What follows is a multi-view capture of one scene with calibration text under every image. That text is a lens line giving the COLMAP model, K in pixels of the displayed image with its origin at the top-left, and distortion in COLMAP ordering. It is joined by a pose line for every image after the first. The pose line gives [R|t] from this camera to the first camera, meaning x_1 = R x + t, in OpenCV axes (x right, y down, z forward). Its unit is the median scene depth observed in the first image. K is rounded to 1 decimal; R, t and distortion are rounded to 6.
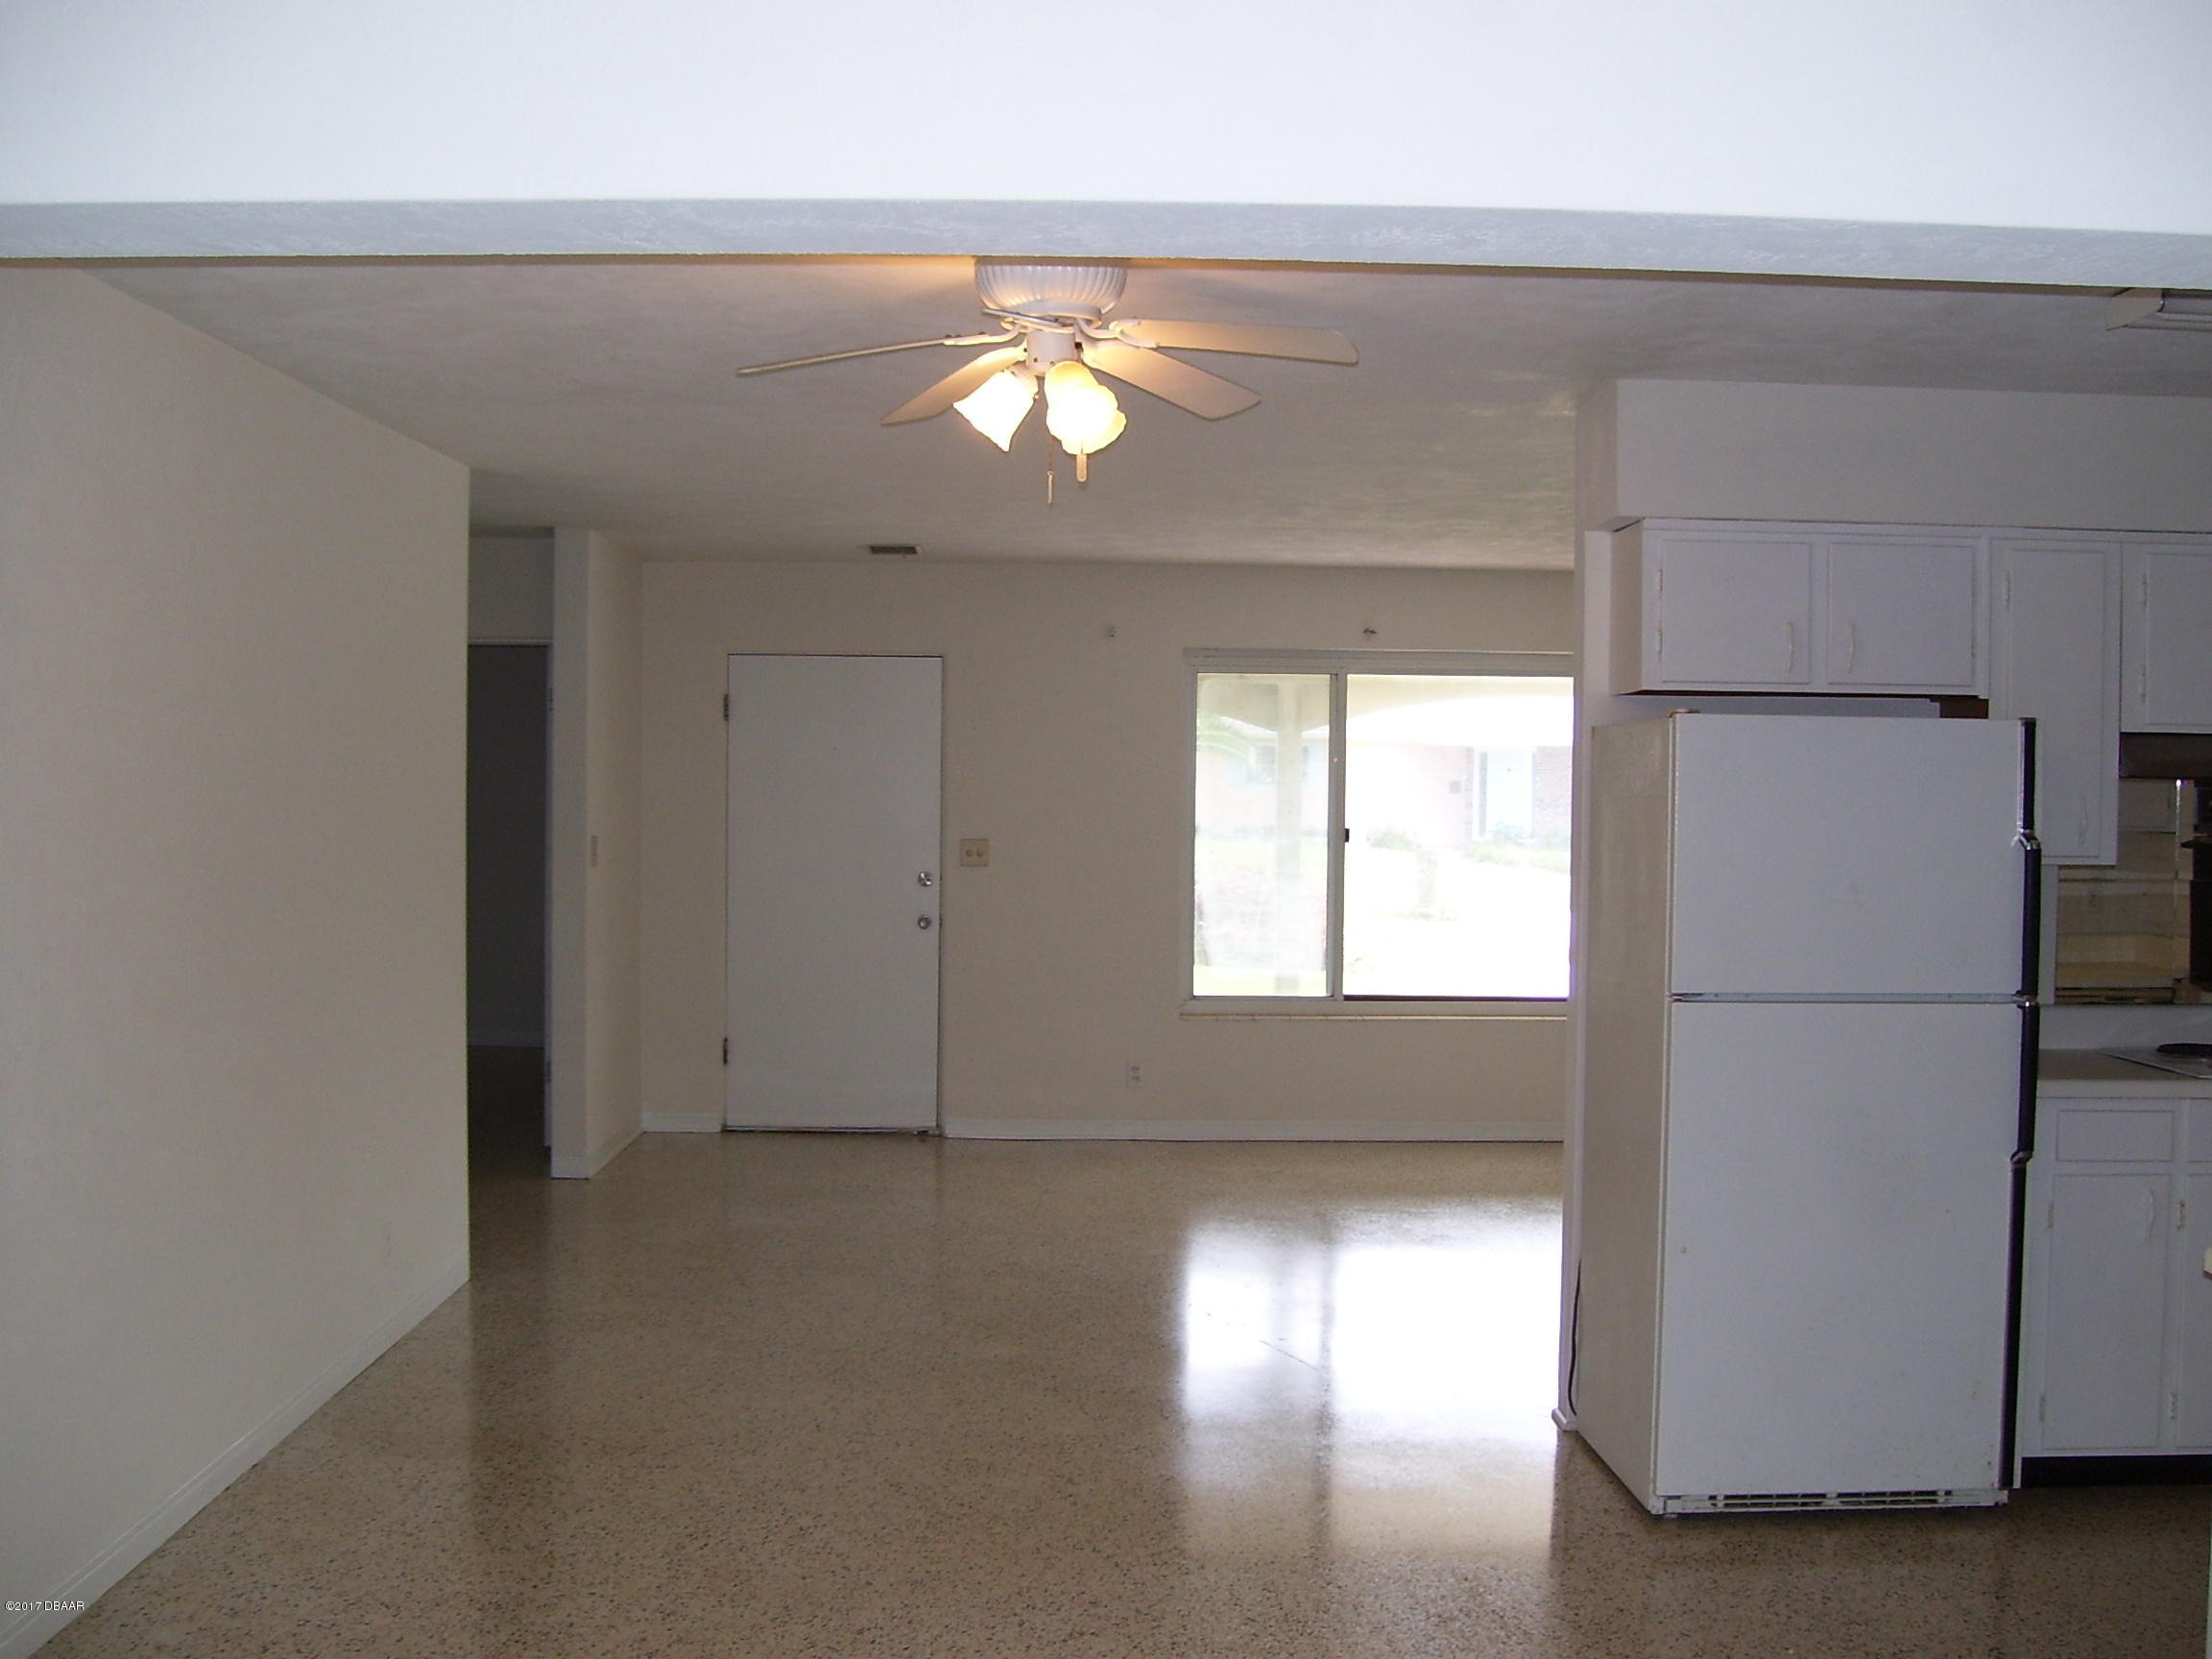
lens RADIAL K [[2341.4, 0, 1105.4], [0, 2341.4, 826.8], [0, 0, 1]] dist [-0.148714, 0.000000]
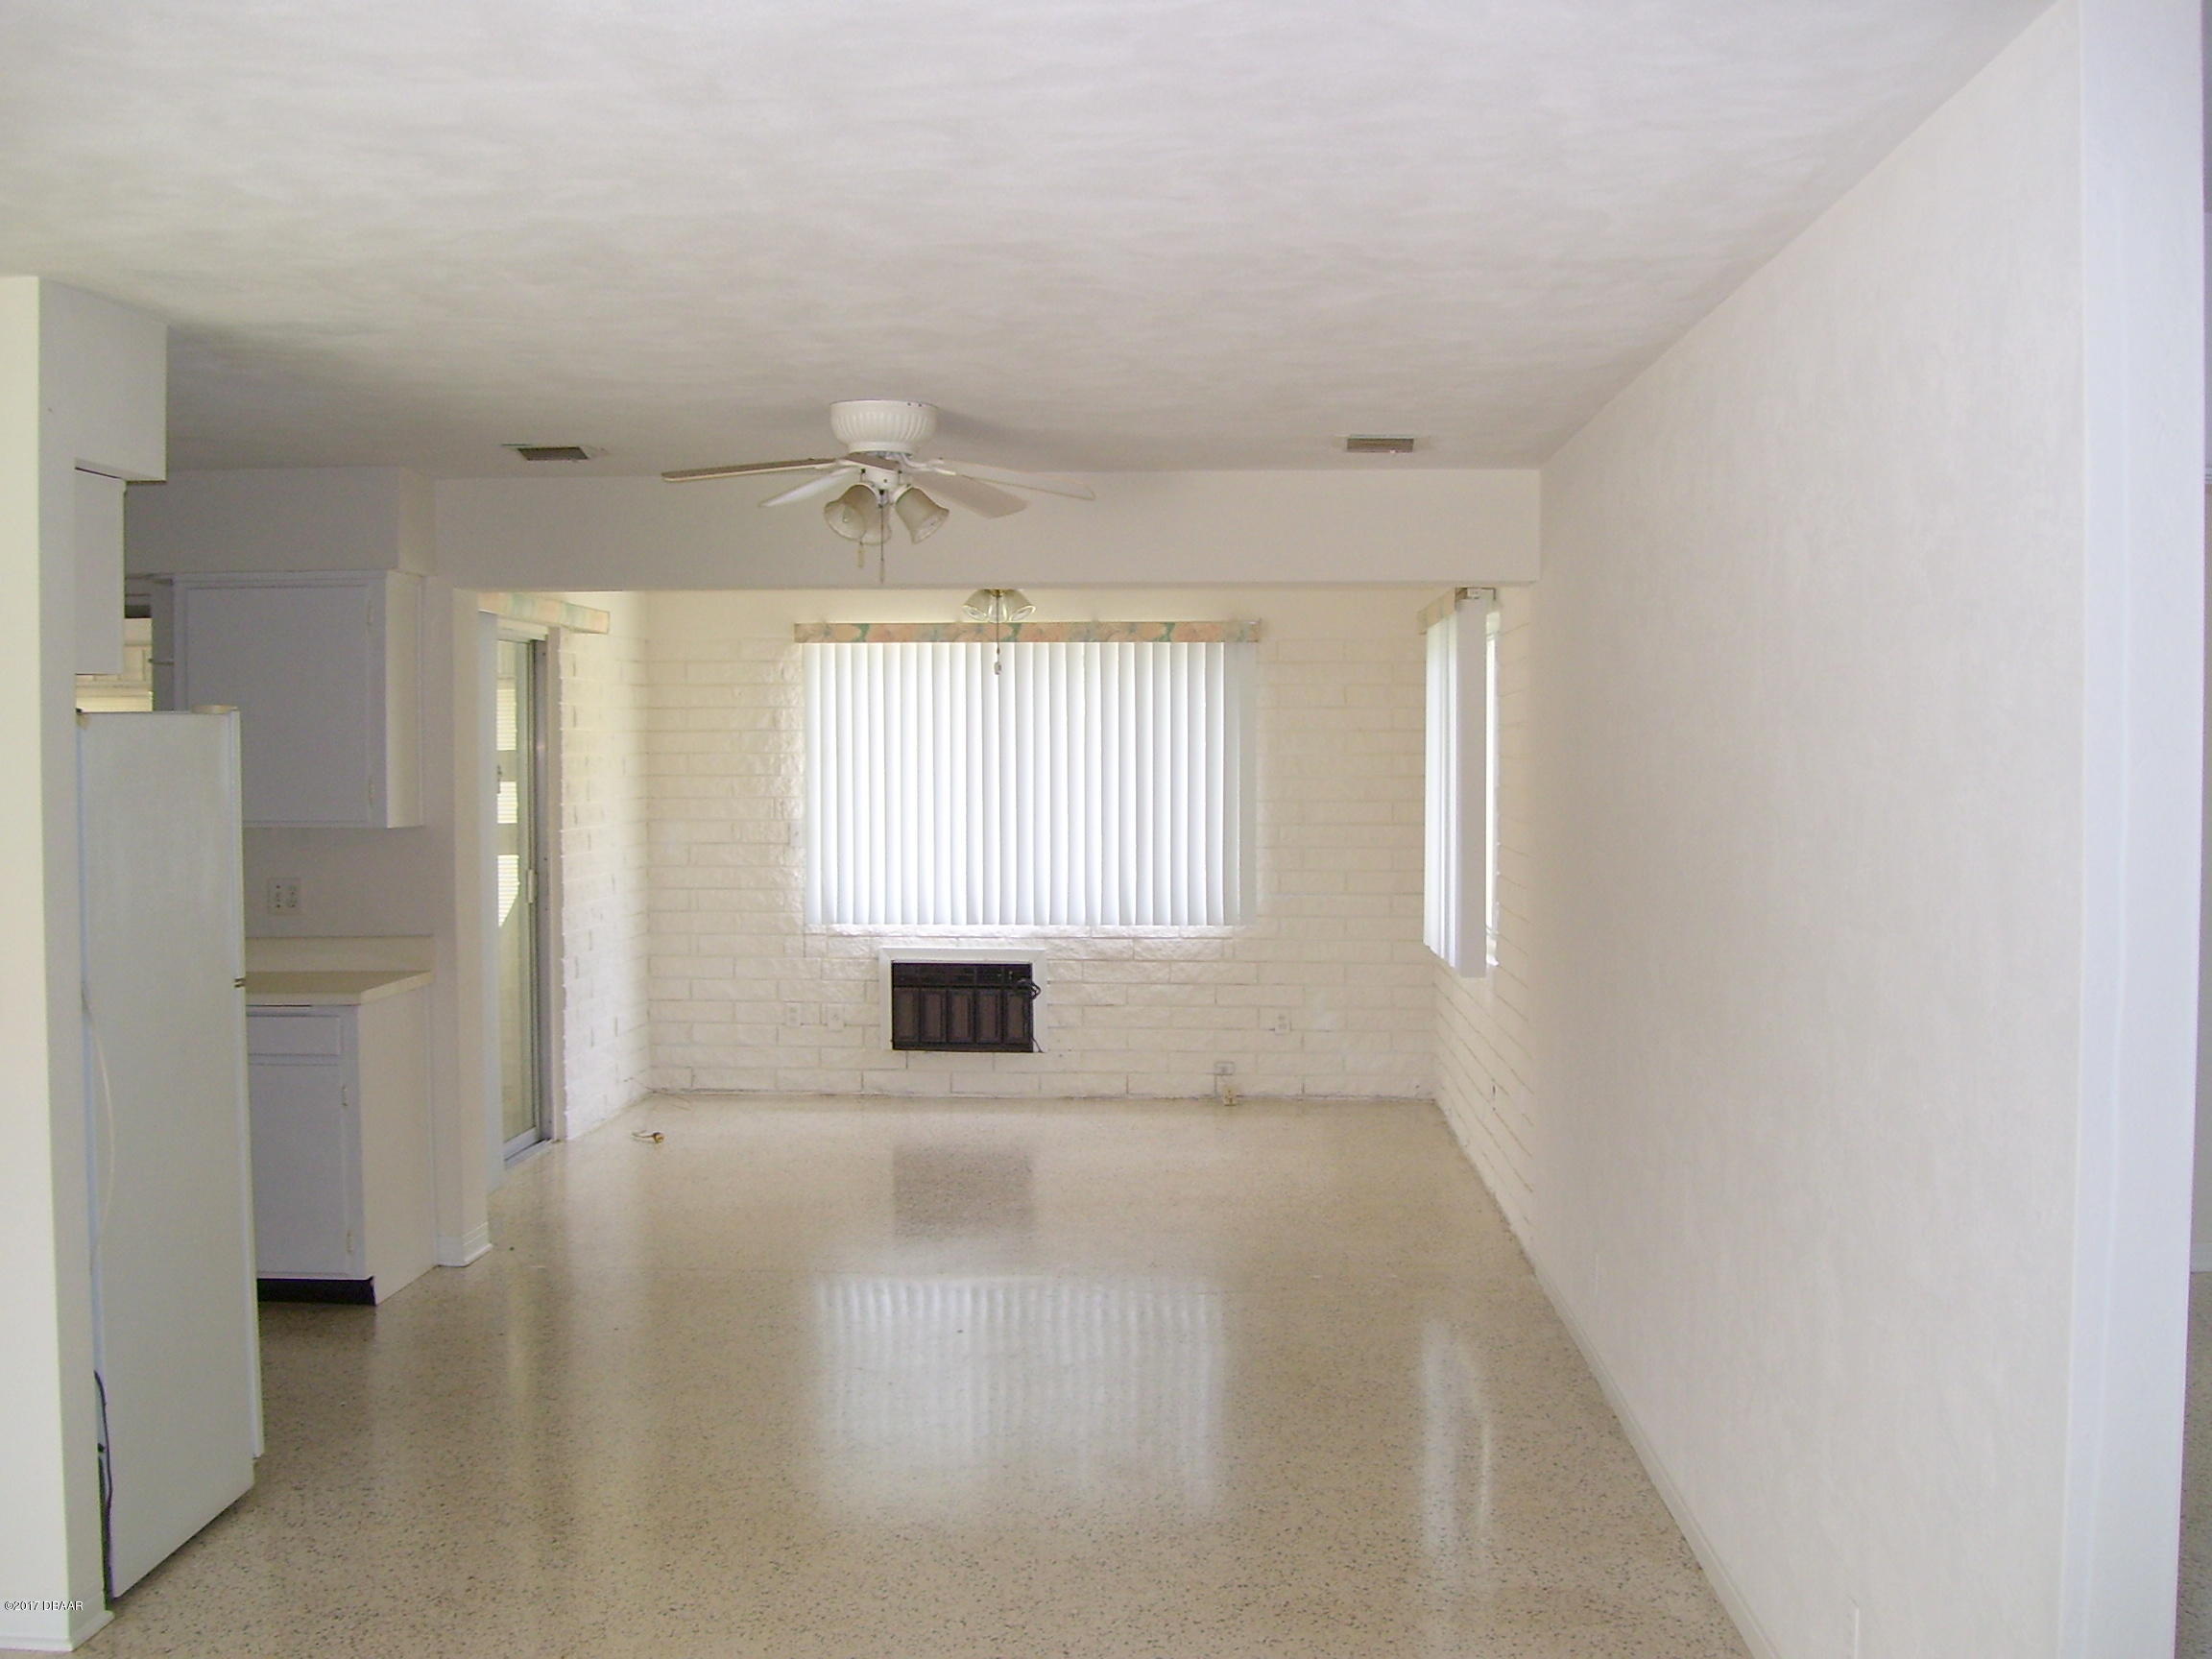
lens RADIAL K [[2341.4, 0, 1102.1], [0, 2341.4, 832.0], [0, 0, 1]] dist [-0.148714, 0.000000]
pose [[-0.997440, -0.012045, 0.070484, -0.108567], [-0.007764, 0.998126, 0.060701, -0.030328], [-0.071083, 0.059998, -0.995664, 1.010836]]
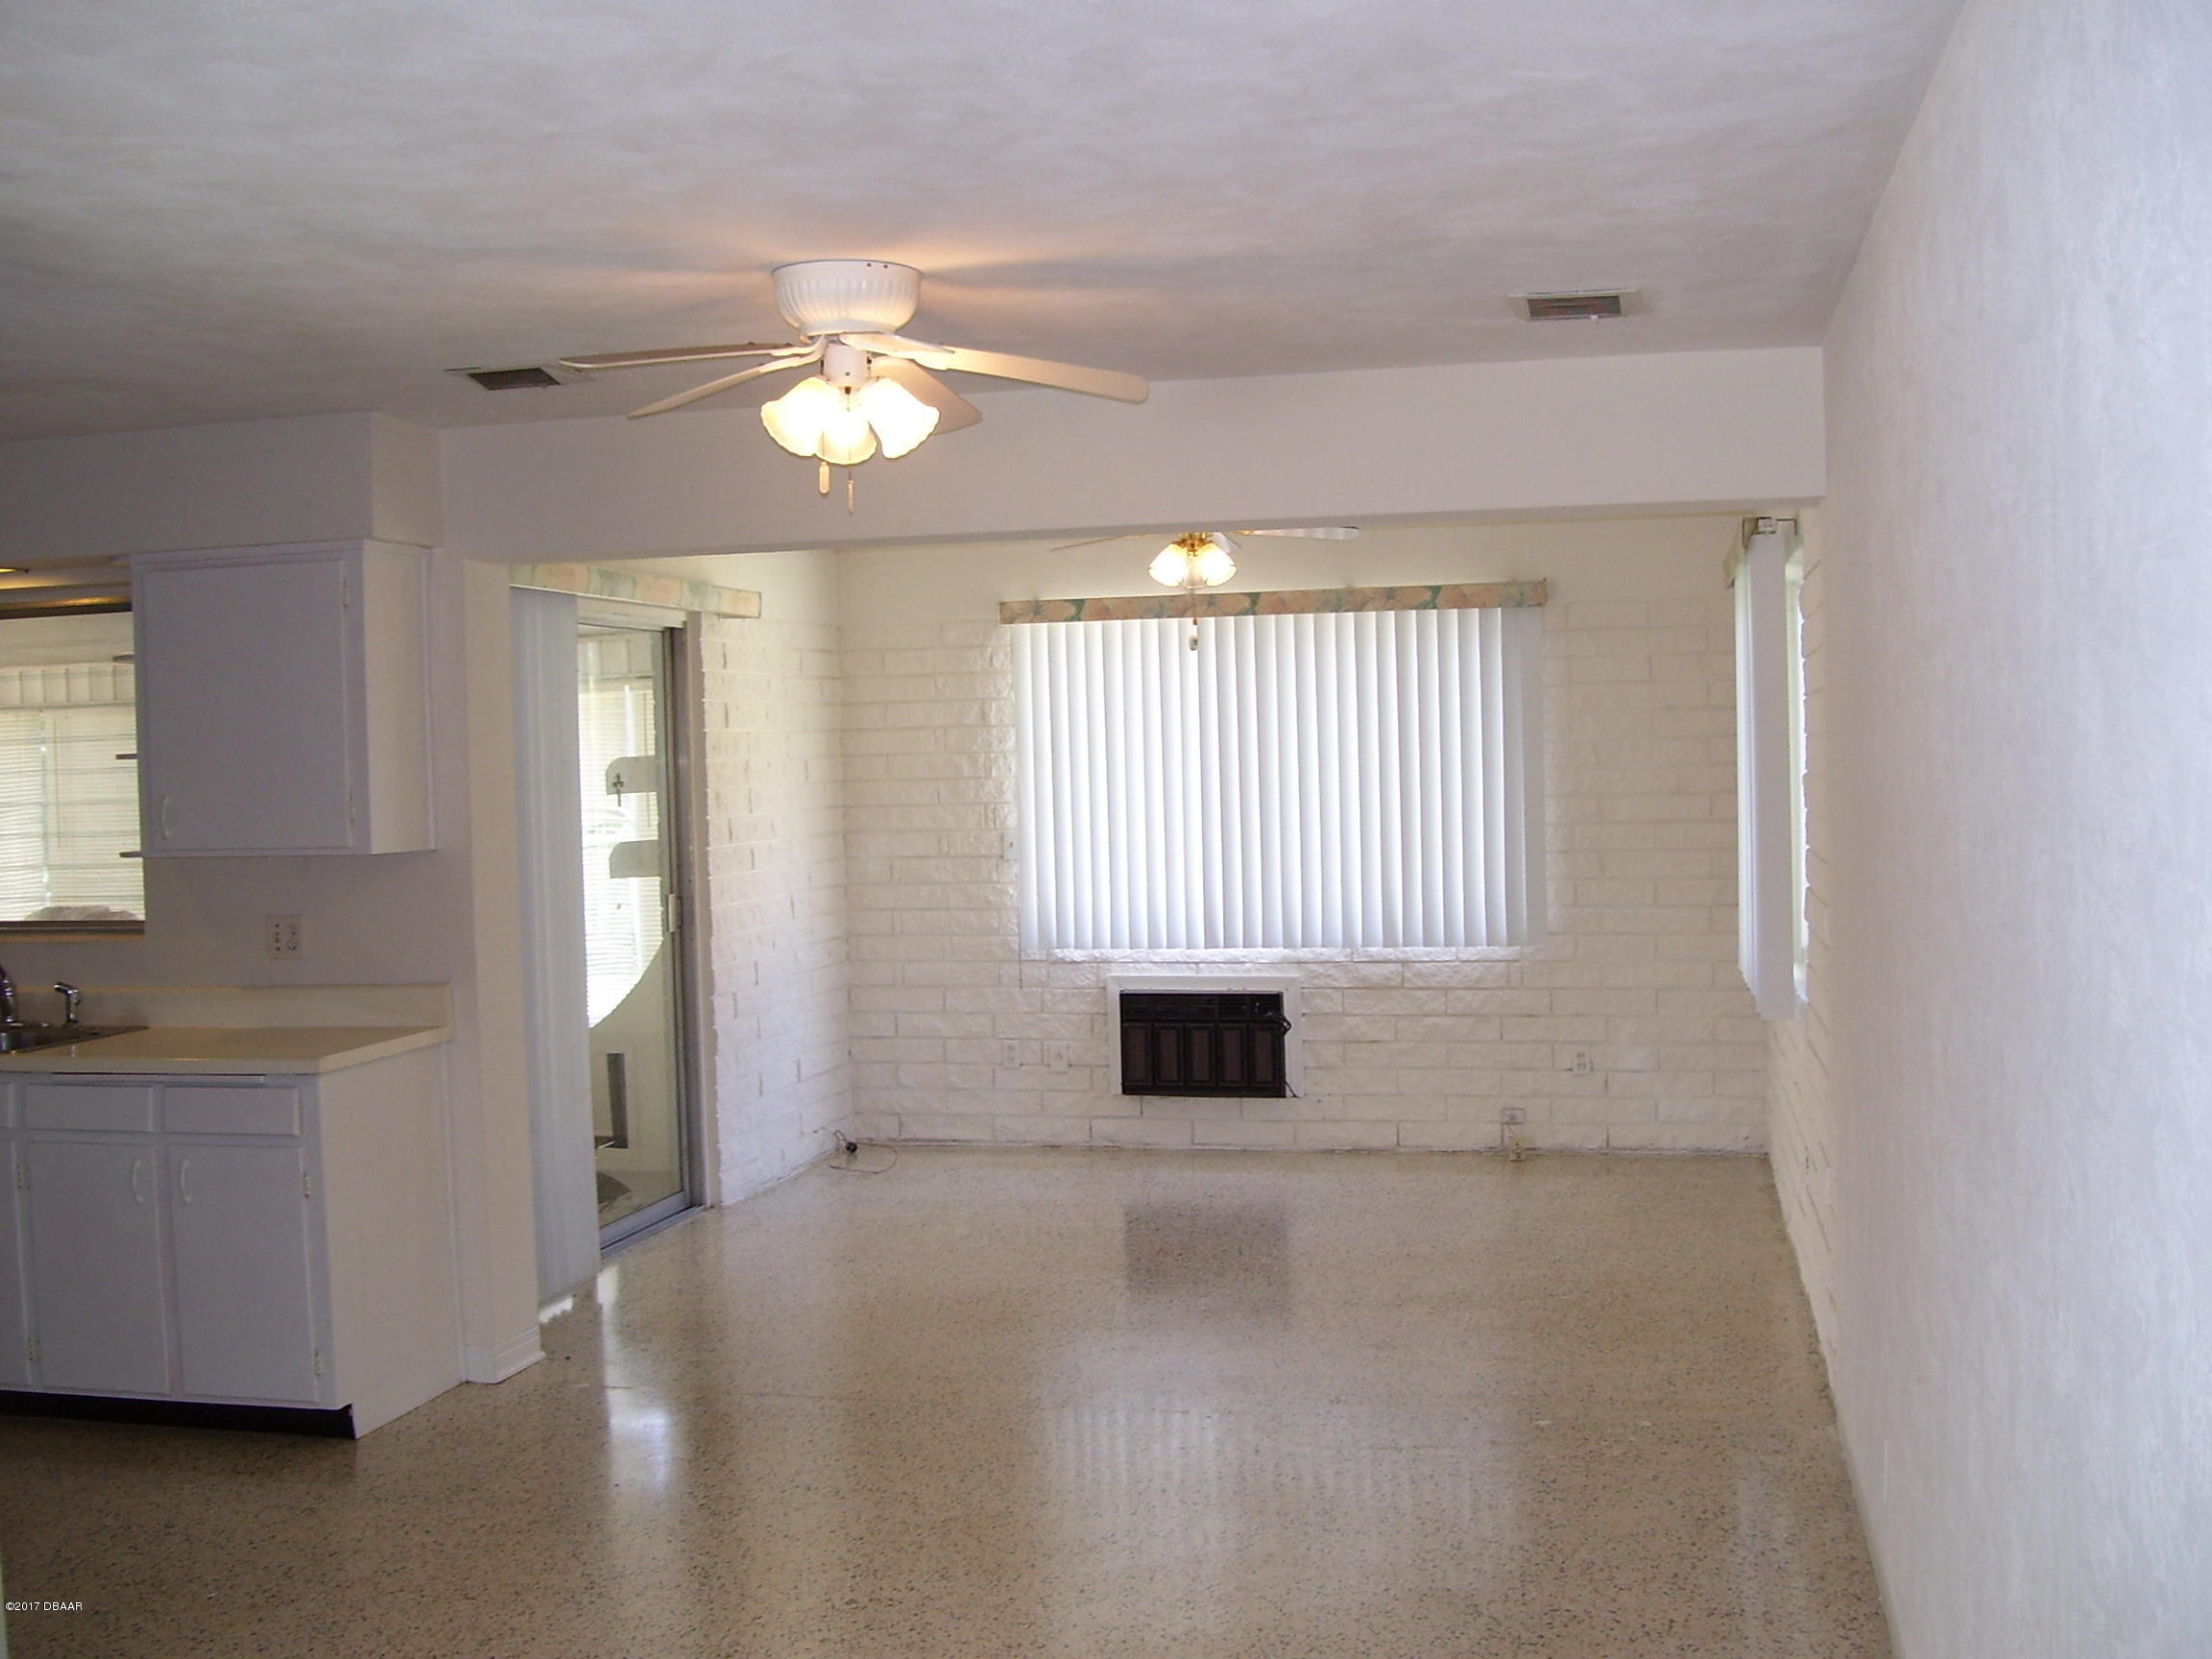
lens RADIAL K [[2341.4, 0, 1111.2], [0, 2341.4, 831.3], [0, 0, 1]] dist [-0.148714, 0.000000]
pose [[-0.969942, 0.005665, 0.243271, -0.159358], [0.020846, 0.997988, 0.059873, -0.023585], [-0.242443, 0.063145, -0.968109, 0.840549]]
